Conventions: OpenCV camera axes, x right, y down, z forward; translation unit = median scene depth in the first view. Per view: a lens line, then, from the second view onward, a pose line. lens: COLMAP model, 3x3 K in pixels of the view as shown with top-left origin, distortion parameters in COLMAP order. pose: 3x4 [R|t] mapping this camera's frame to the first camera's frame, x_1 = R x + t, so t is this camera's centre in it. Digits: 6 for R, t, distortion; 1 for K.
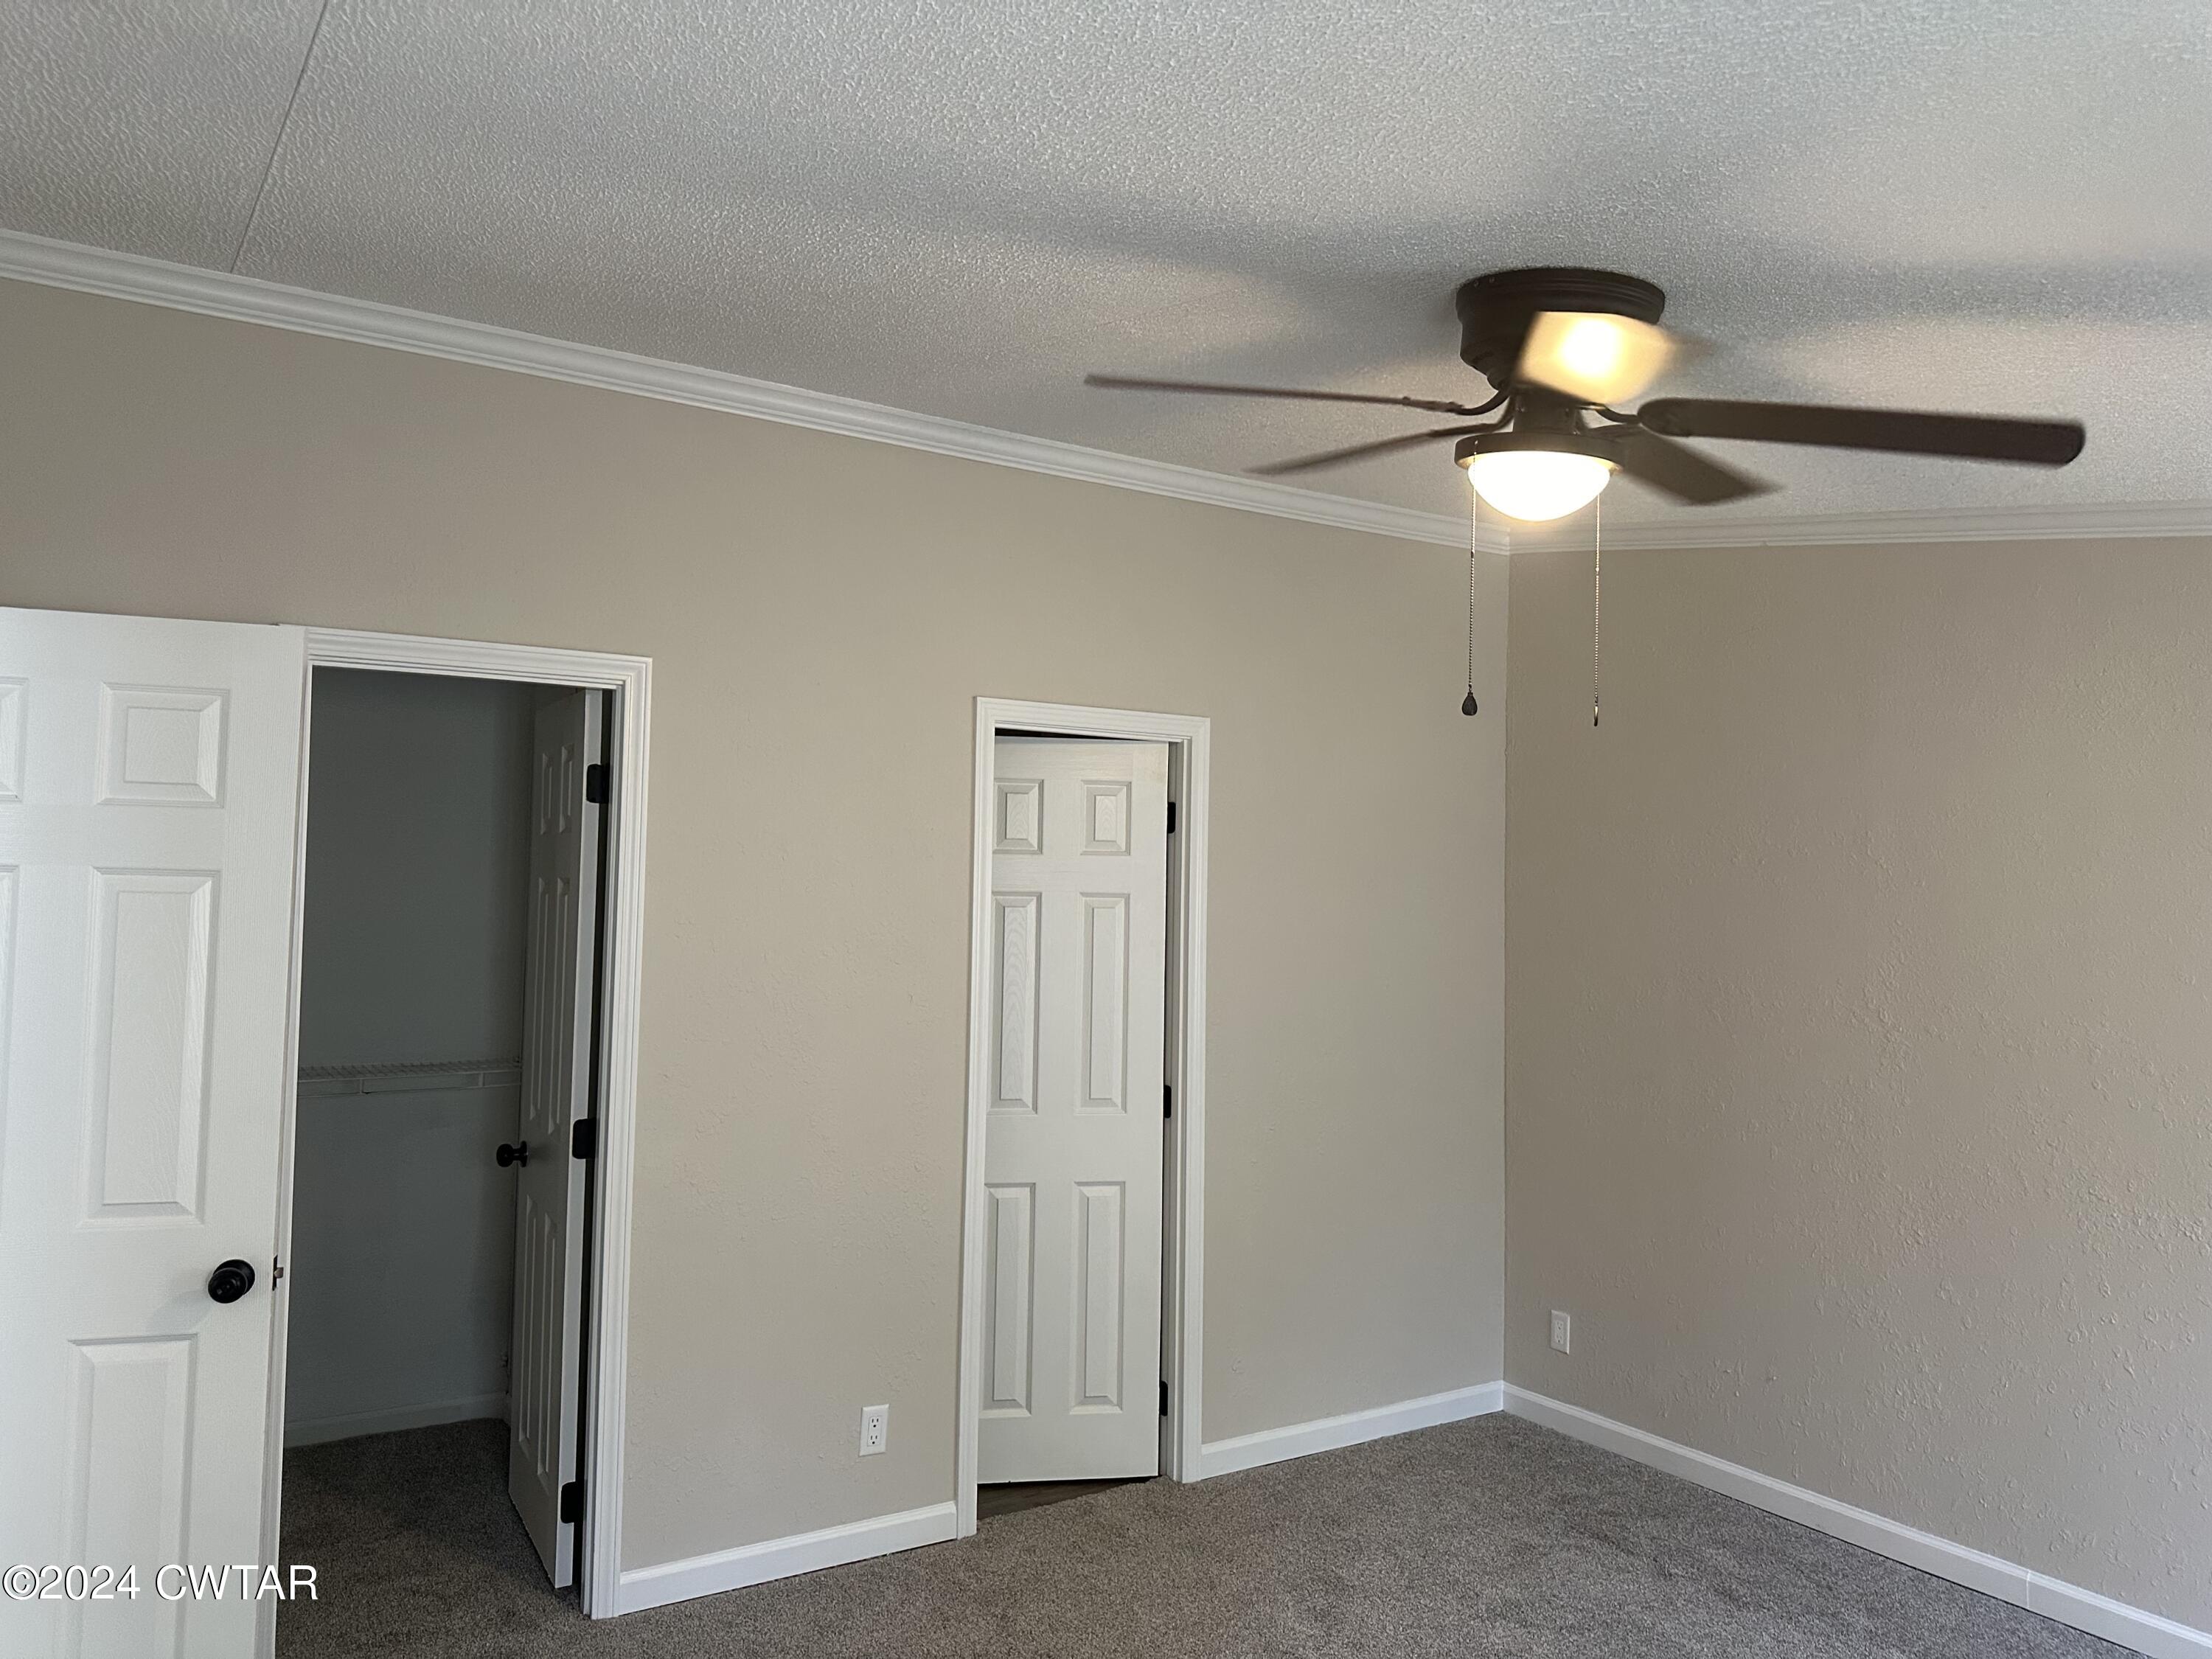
lens RADIAL K [[1533.0, 0, 1106.0], [0, 1533.0, 829.5], [0, 0, 1]] dist [0.106657, -0.158450]
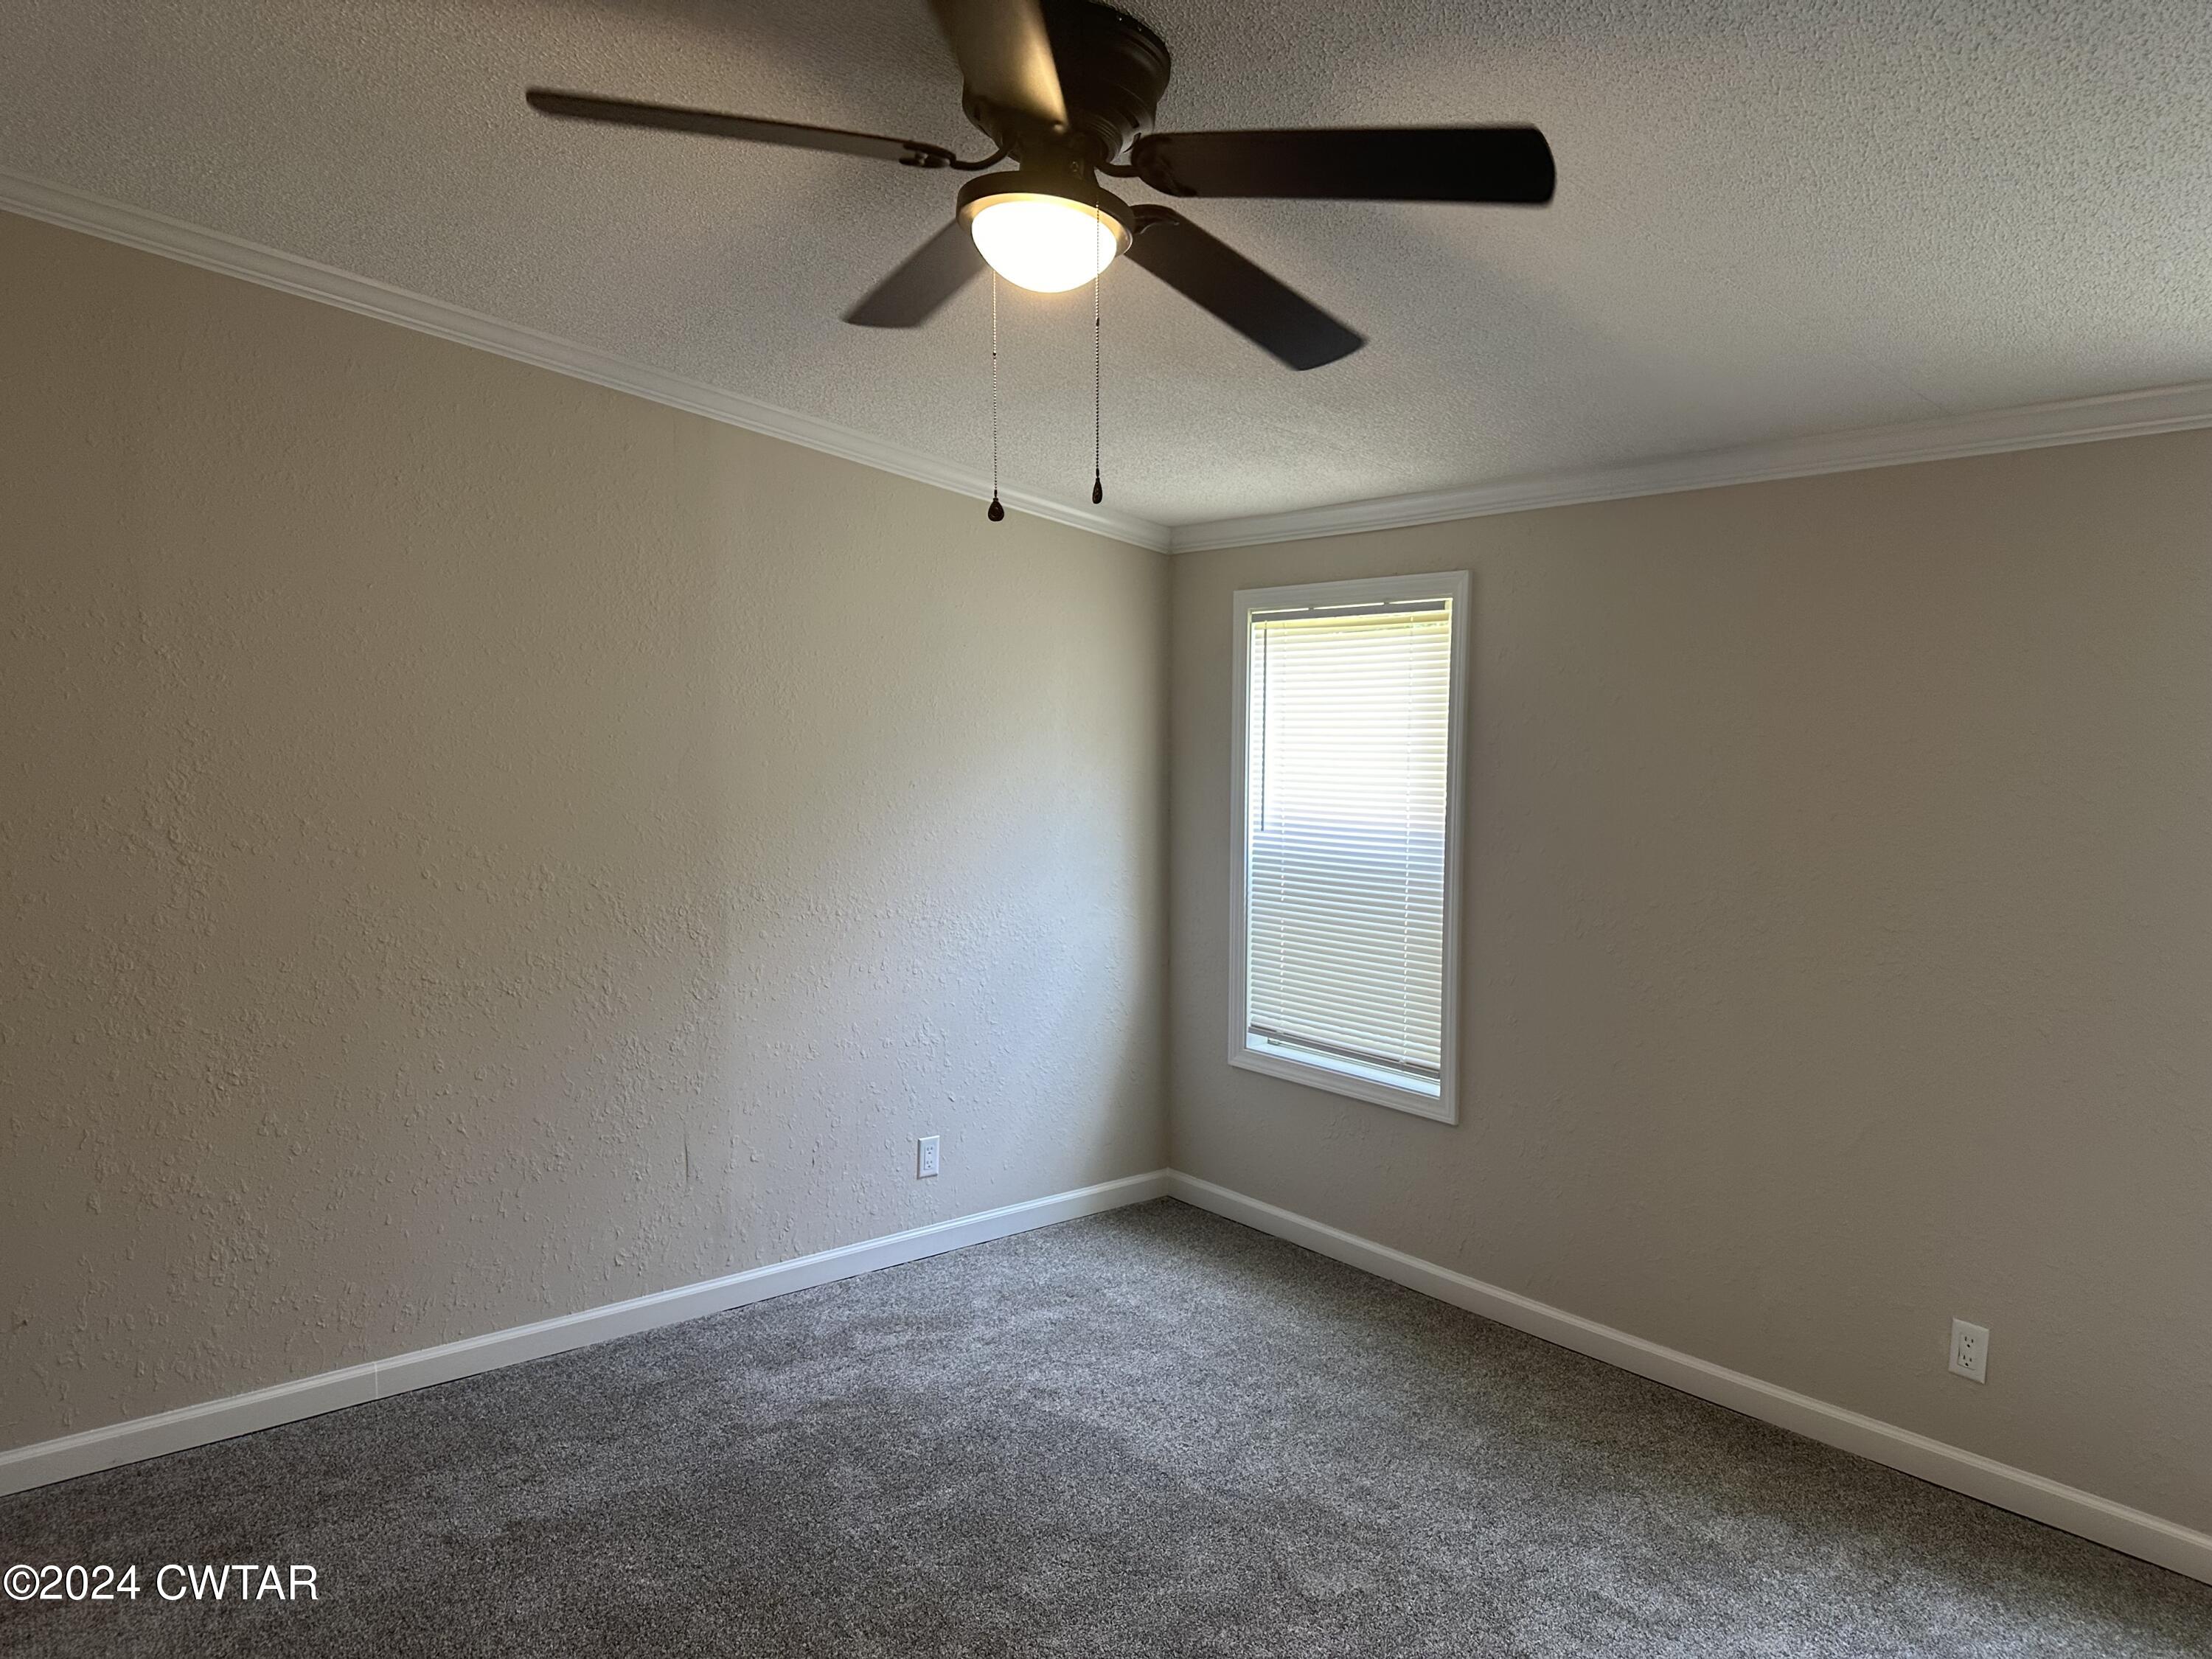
lens RADIAL K [[1533.0, 0, 1106.0], [0, 1533.0, 829.5], [0, 0, 1]] dist [0.106657, -0.158450]
pose [[-0.125649, -0.107917, 0.986188, -0.426012], [-0.054619, 0.993311, 0.101738, 0.004228], [-0.990570, -0.041081, -0.130702, 0.673073]]
